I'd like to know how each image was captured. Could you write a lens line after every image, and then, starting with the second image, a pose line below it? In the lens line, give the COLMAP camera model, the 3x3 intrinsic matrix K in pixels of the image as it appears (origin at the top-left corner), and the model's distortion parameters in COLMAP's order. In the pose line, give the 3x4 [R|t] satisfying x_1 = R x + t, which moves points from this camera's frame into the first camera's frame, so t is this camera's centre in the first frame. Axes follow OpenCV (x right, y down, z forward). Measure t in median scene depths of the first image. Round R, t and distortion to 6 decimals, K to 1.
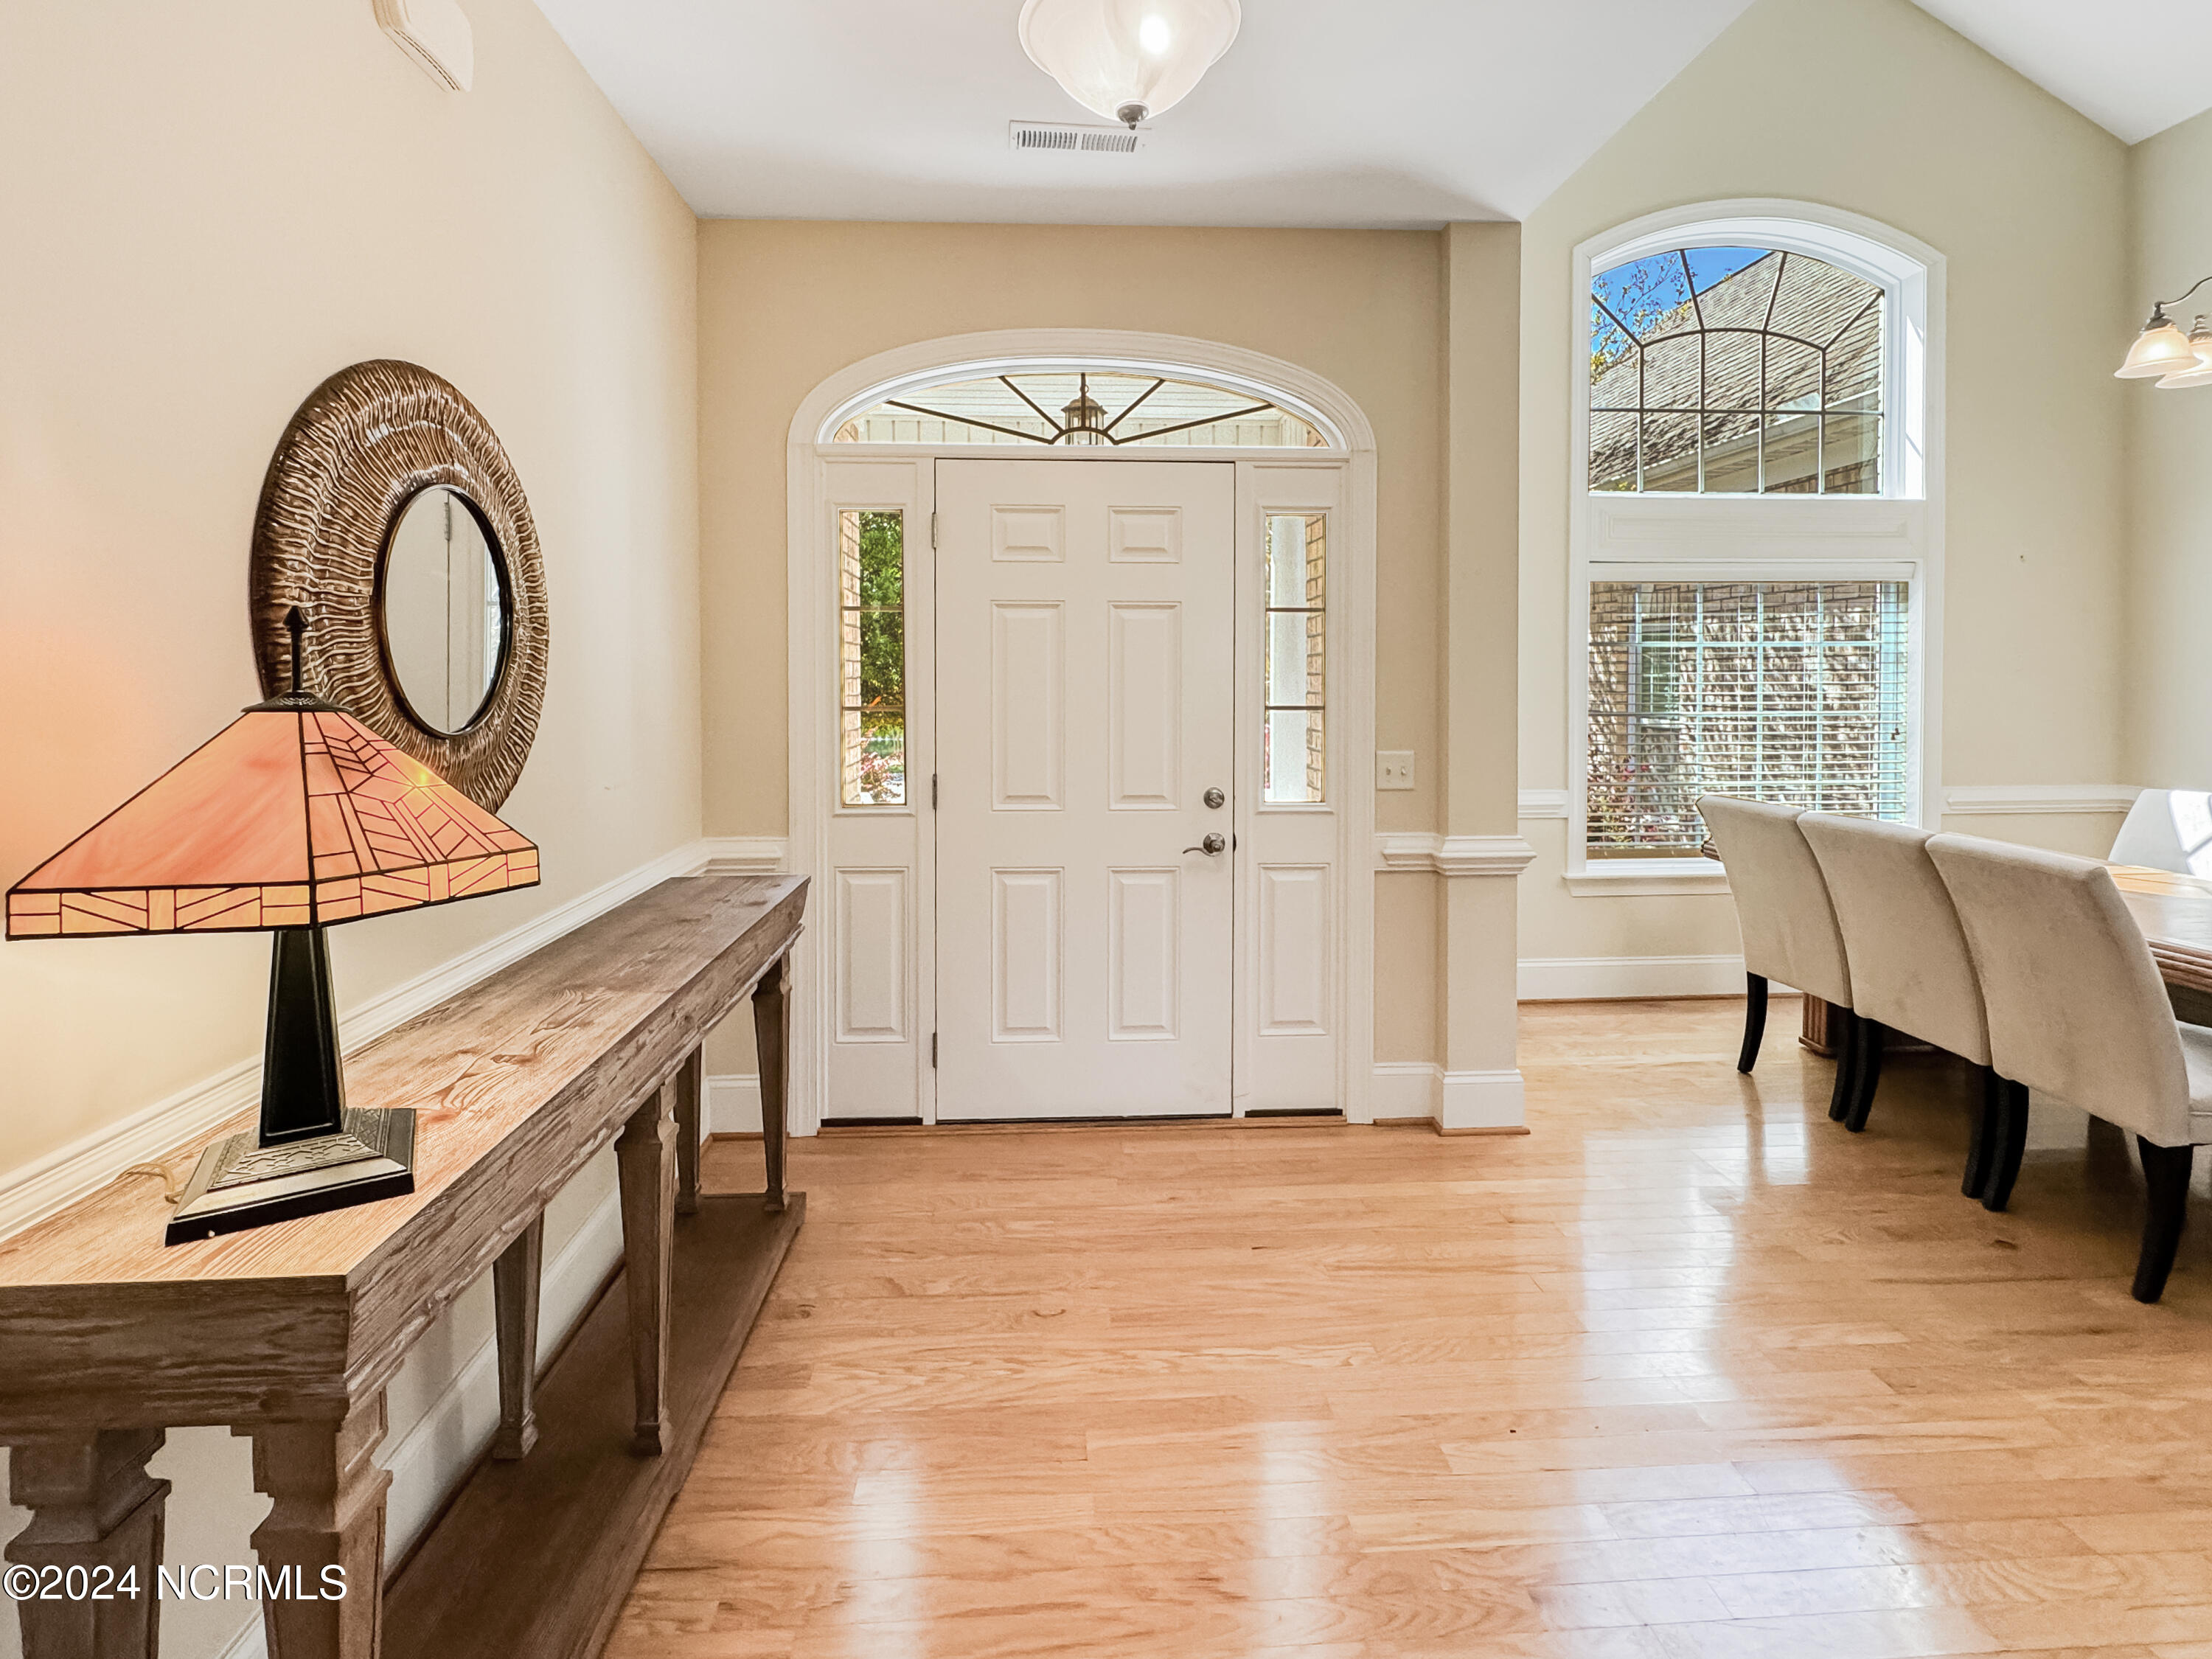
lens RADIAL K [[1075.3, 0, 1121.6], [0, 1075.3, 699.0], [0, 0, 1]] dist [-0.001630, 0.000377]
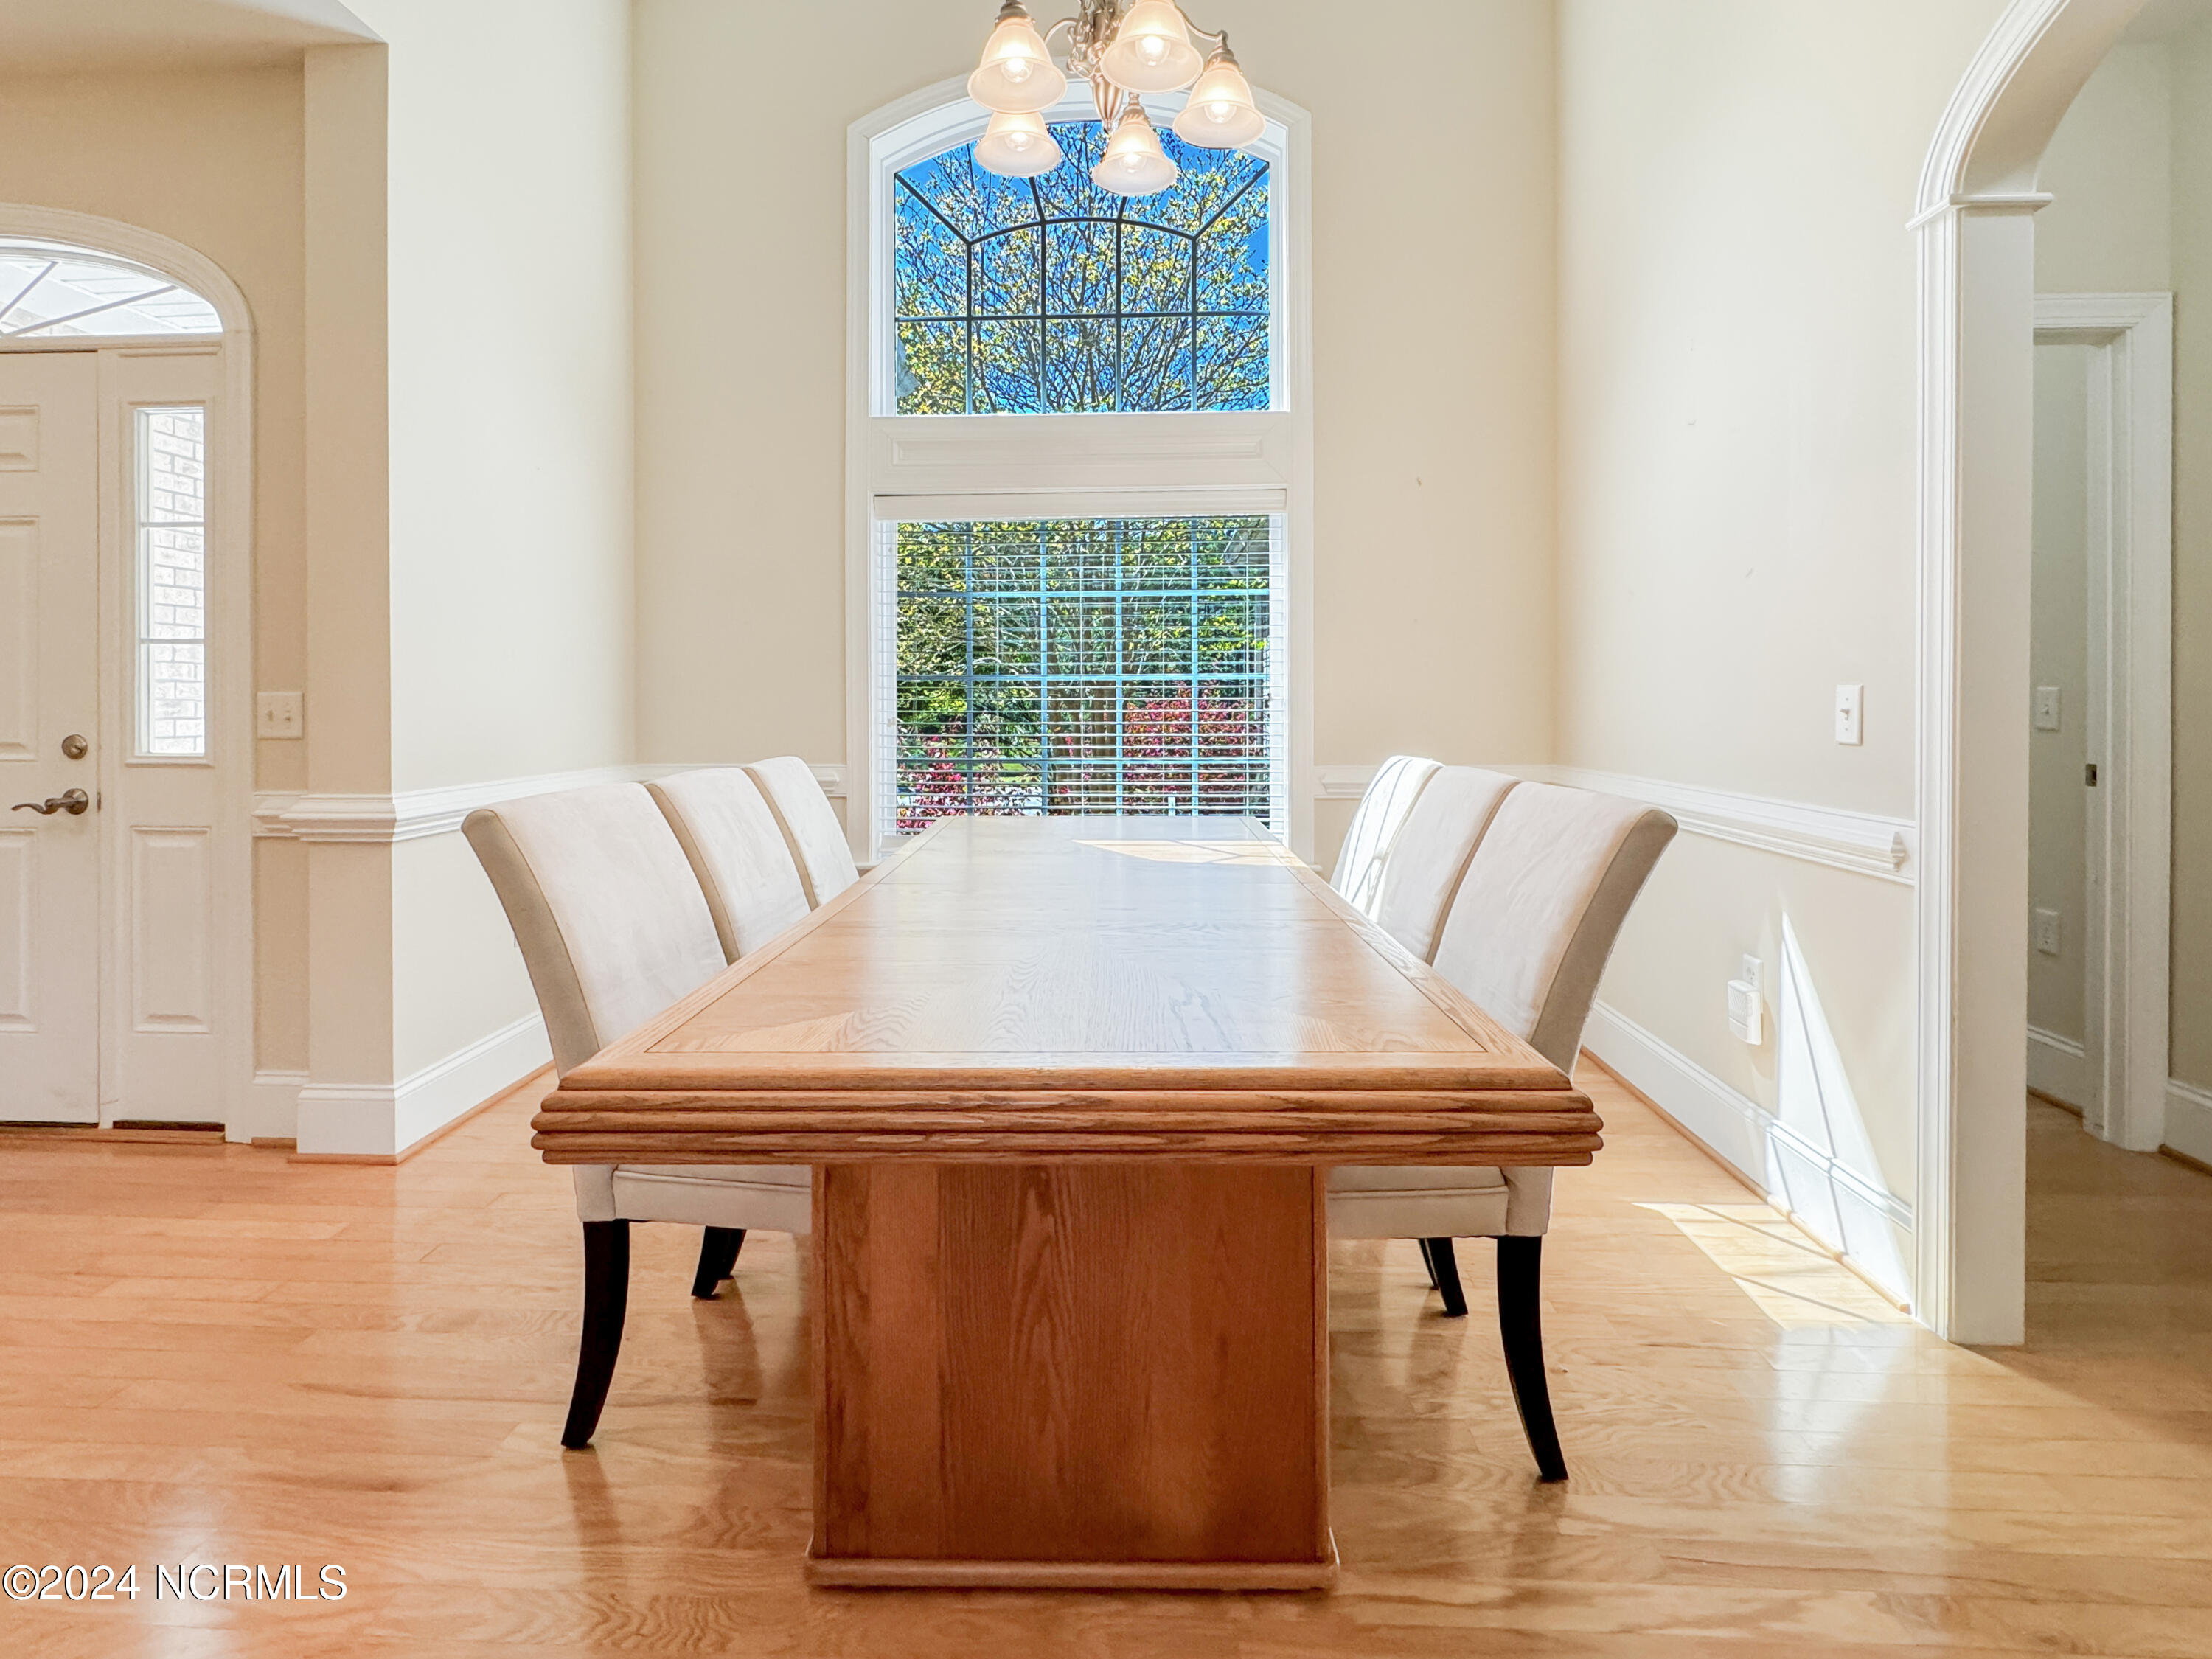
lens RADIAL K [[1075.3, 0, 1107.0], [0, 1075.3, 704.3], [0, 0, 1]] dist [-0.001630, 0.000377]
pose [[0.994148, 0.000735, -0.108020, 0.979352], [-0.002264, 0.999899, -0.014040, 0.068179], [0.107999, 0.014202, 0.994050, 0.246645]]
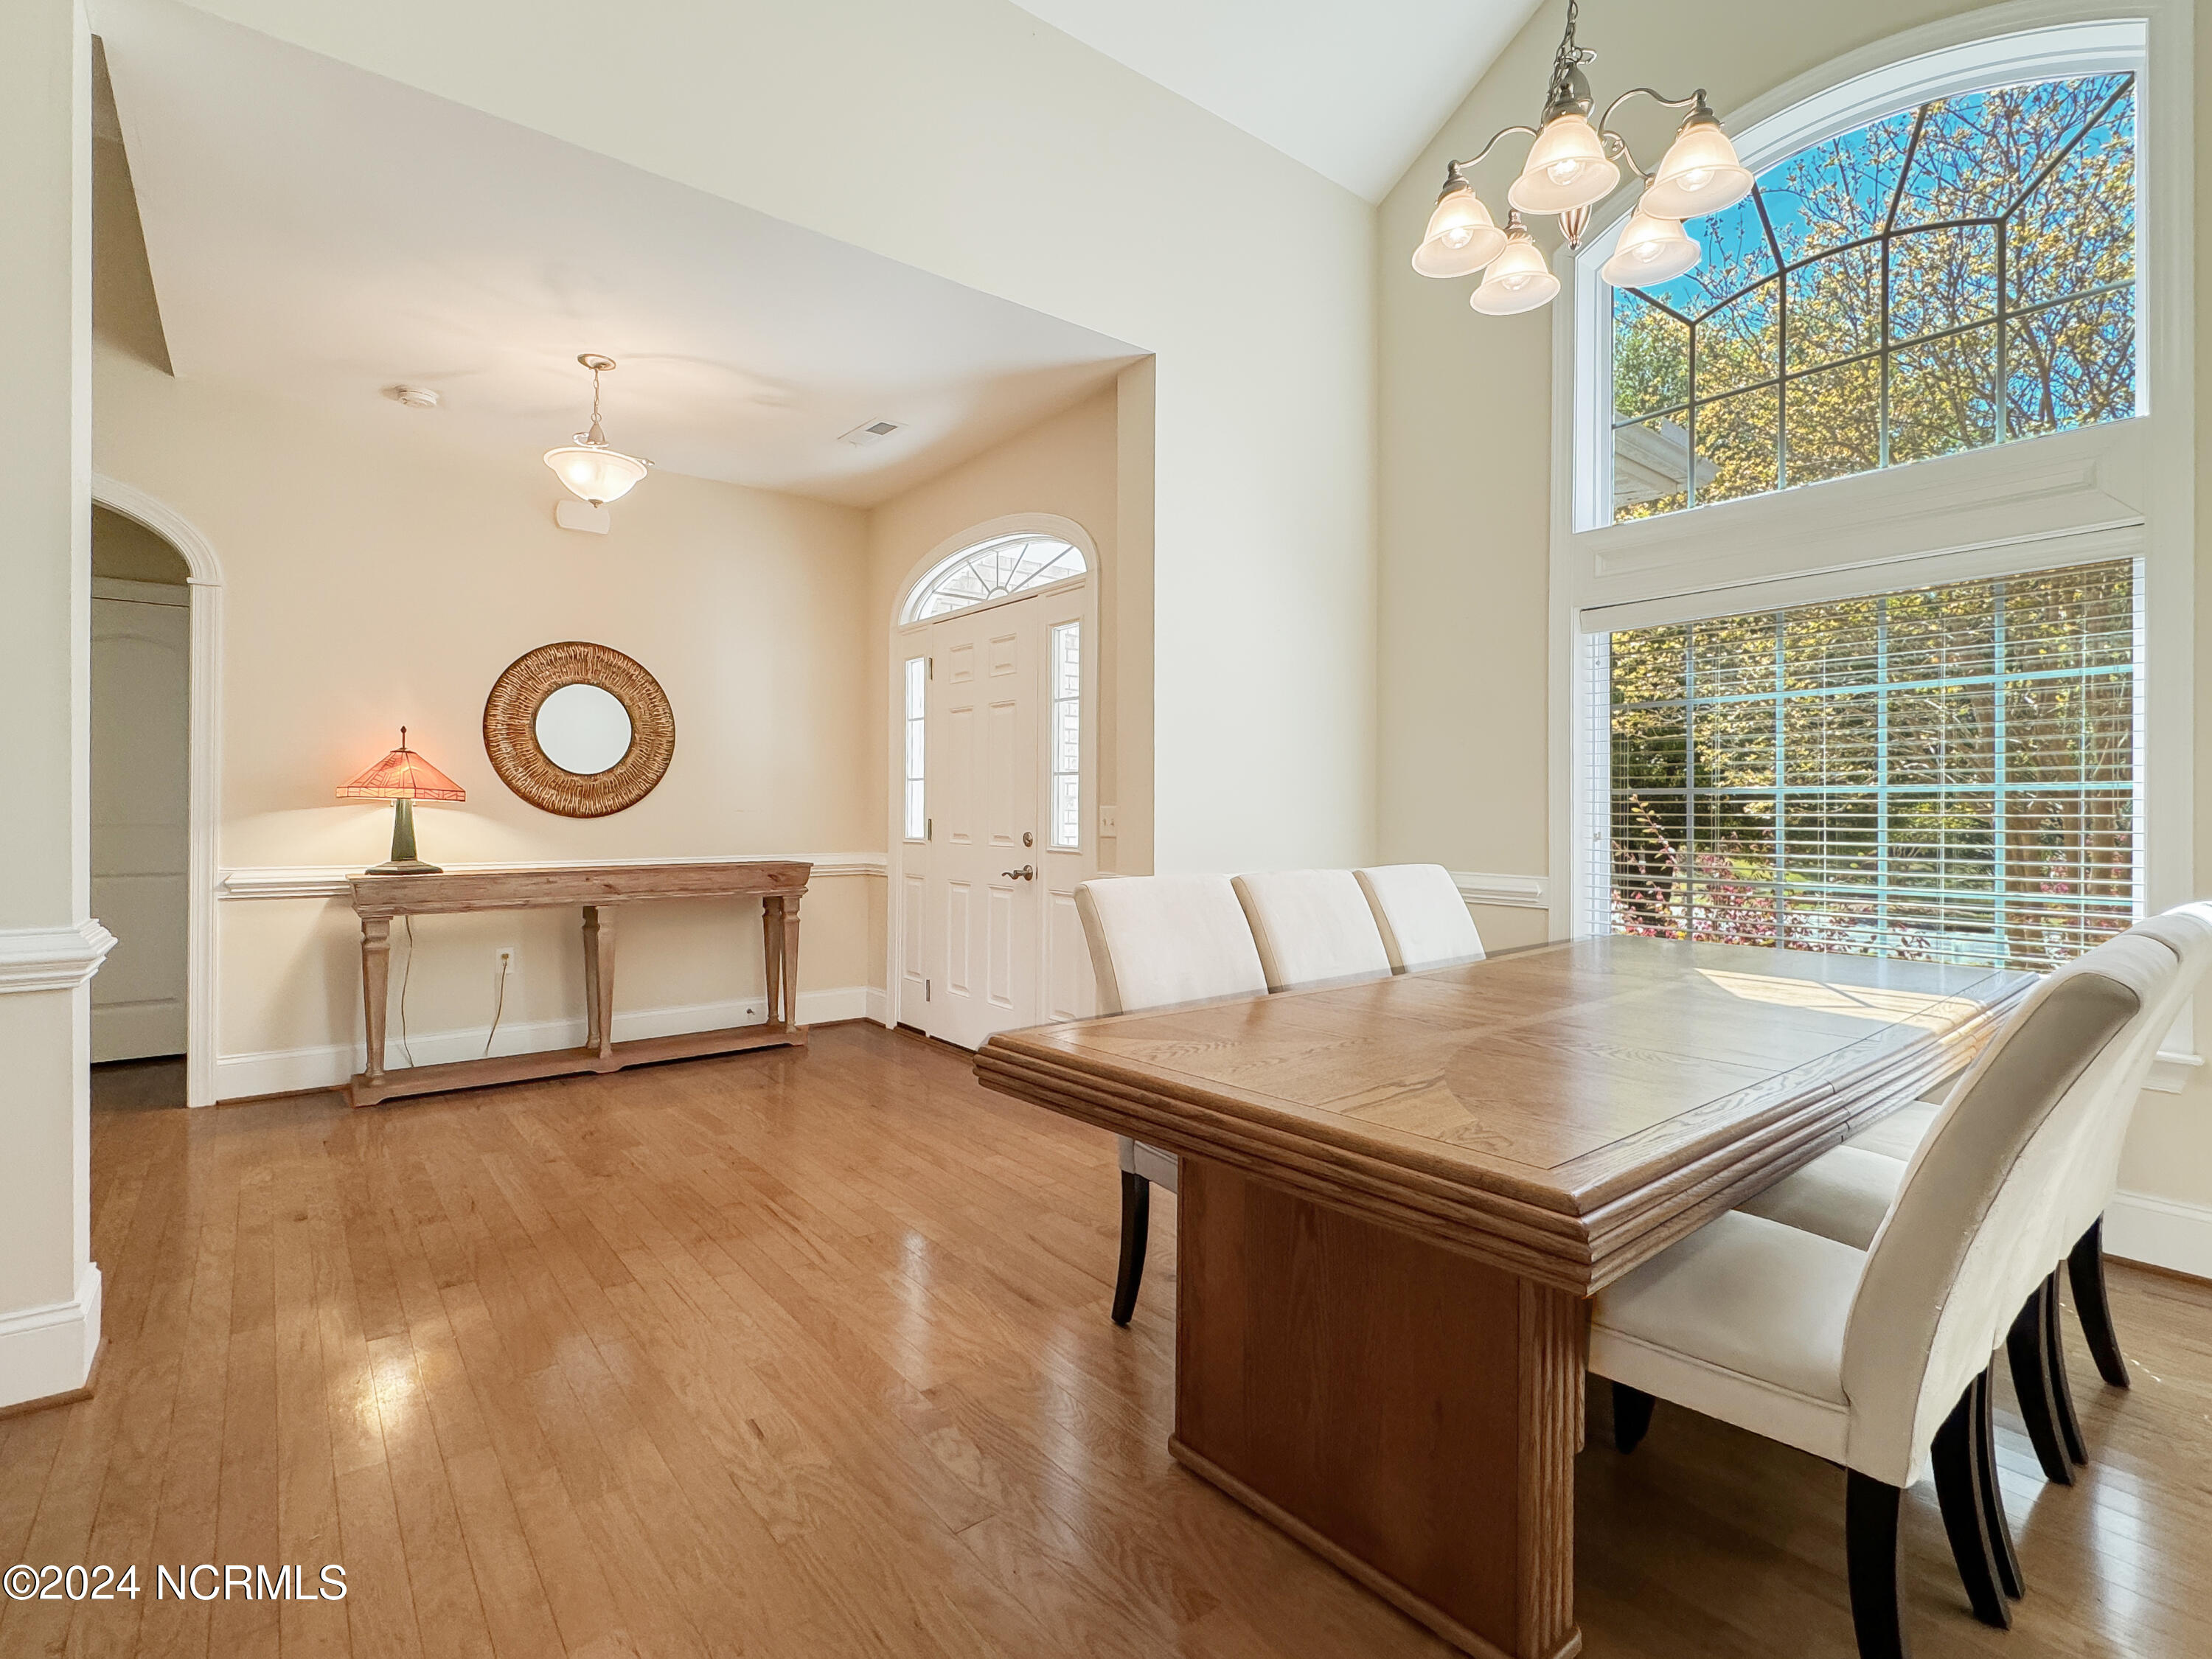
lens RADIAL K [[1075.3, 0, 1101.0], [0, 1075.3, 812.0], [0, 0, 1]] dist [-0.001630, 0.000377]
pose [[0.568576, 0.005747, -0.822610, 1.270789], [-0.021264, 0.999744, -0.007713, 0.065377], [0.822356, 0.021877, 0.568553, 0.288366]]
